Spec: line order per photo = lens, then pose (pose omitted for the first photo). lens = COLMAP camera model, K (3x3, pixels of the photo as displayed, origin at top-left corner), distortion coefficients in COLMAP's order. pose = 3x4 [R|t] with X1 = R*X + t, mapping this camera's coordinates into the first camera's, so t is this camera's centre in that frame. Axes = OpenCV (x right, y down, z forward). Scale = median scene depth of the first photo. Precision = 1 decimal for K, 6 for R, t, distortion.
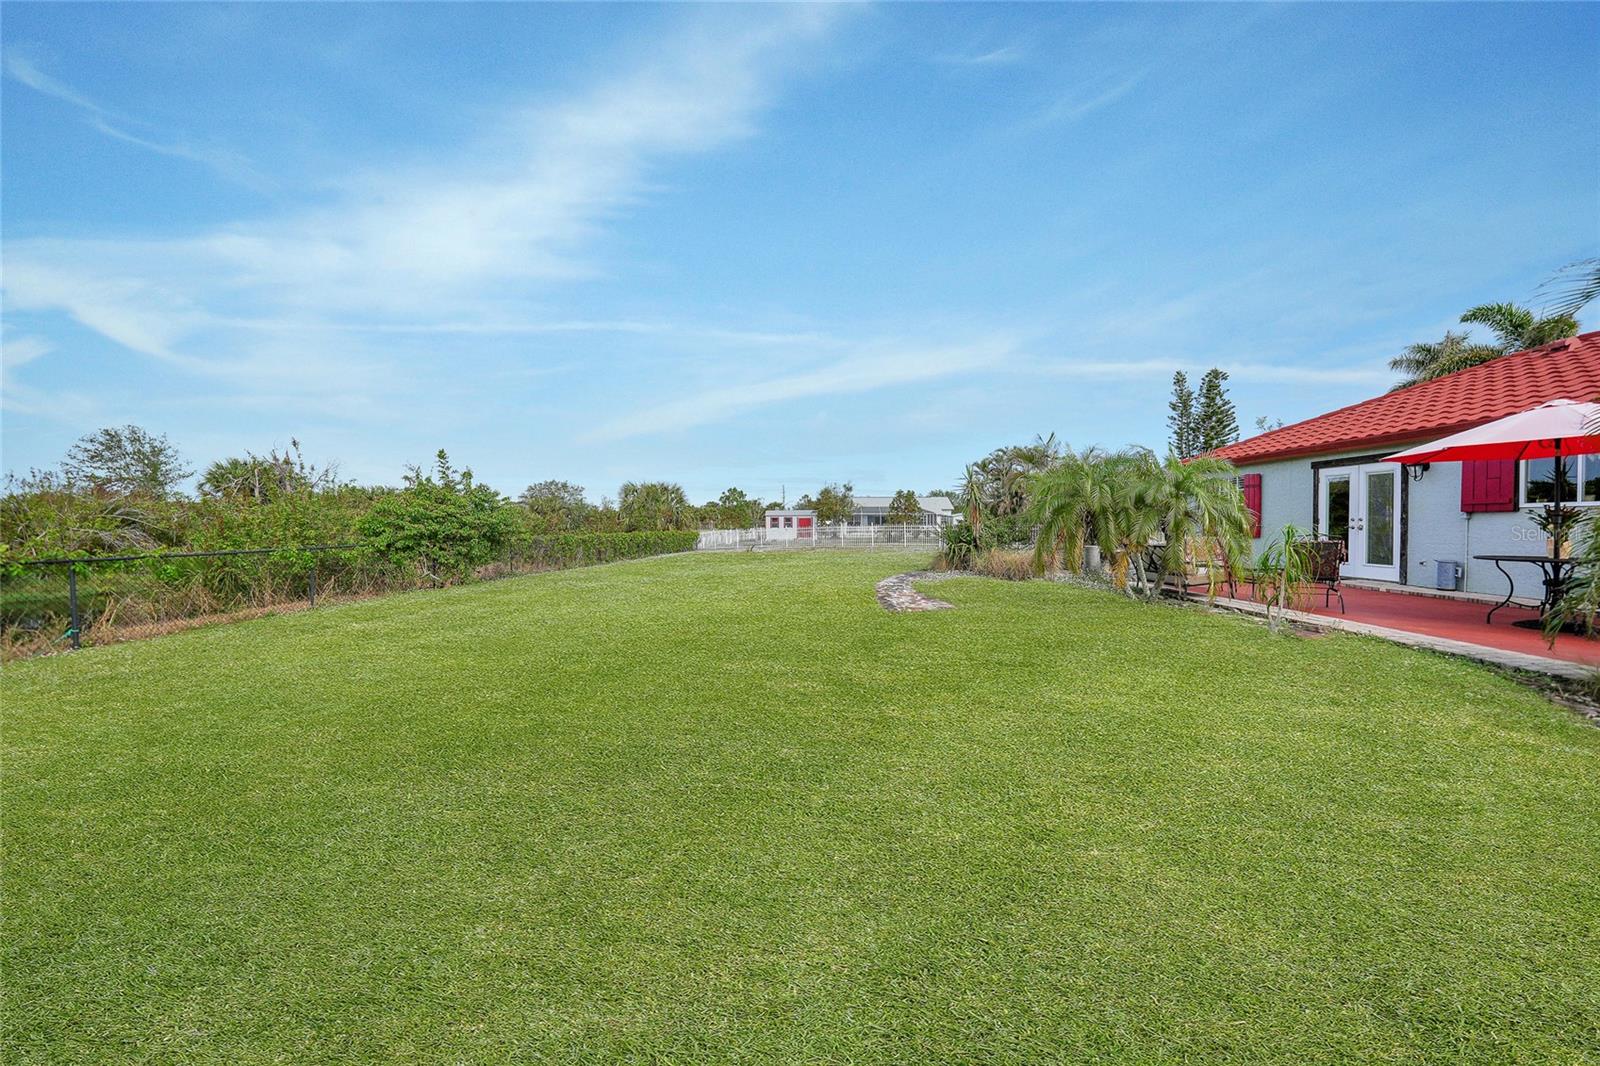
lens RADIAL K [[563.8, 0, 800.0], [0, 563.8, 533.0], [0, 0, 1]] dist [-0.000258, 0.000017]
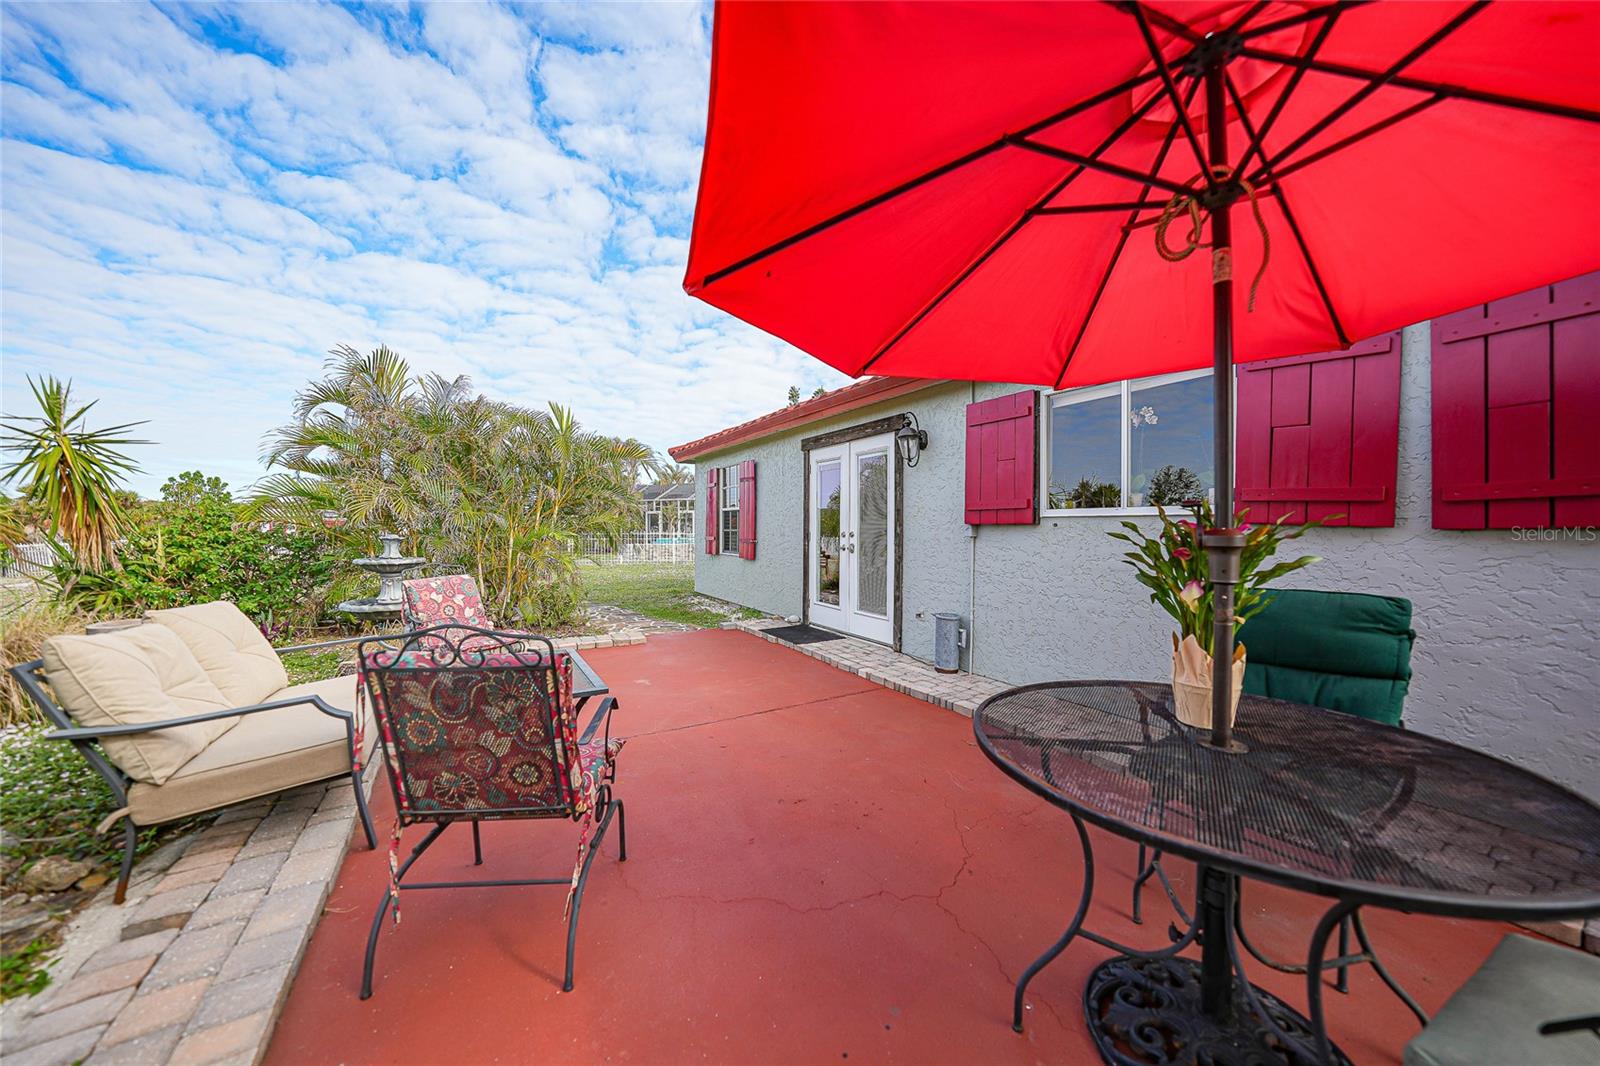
lens RADIAL K [[565.0, 0, 799.9], [0, 565.0, 536.3], [0, 0, 1]] dist [-0.000084, -0.000002]
pose [[0.842248, -0.006060, 0.539057, 0.087669], [0.005933, 0.999980, 0.001972, -0.003266], [-0.539058, 0.001537, 0.842267, 0.073822]]
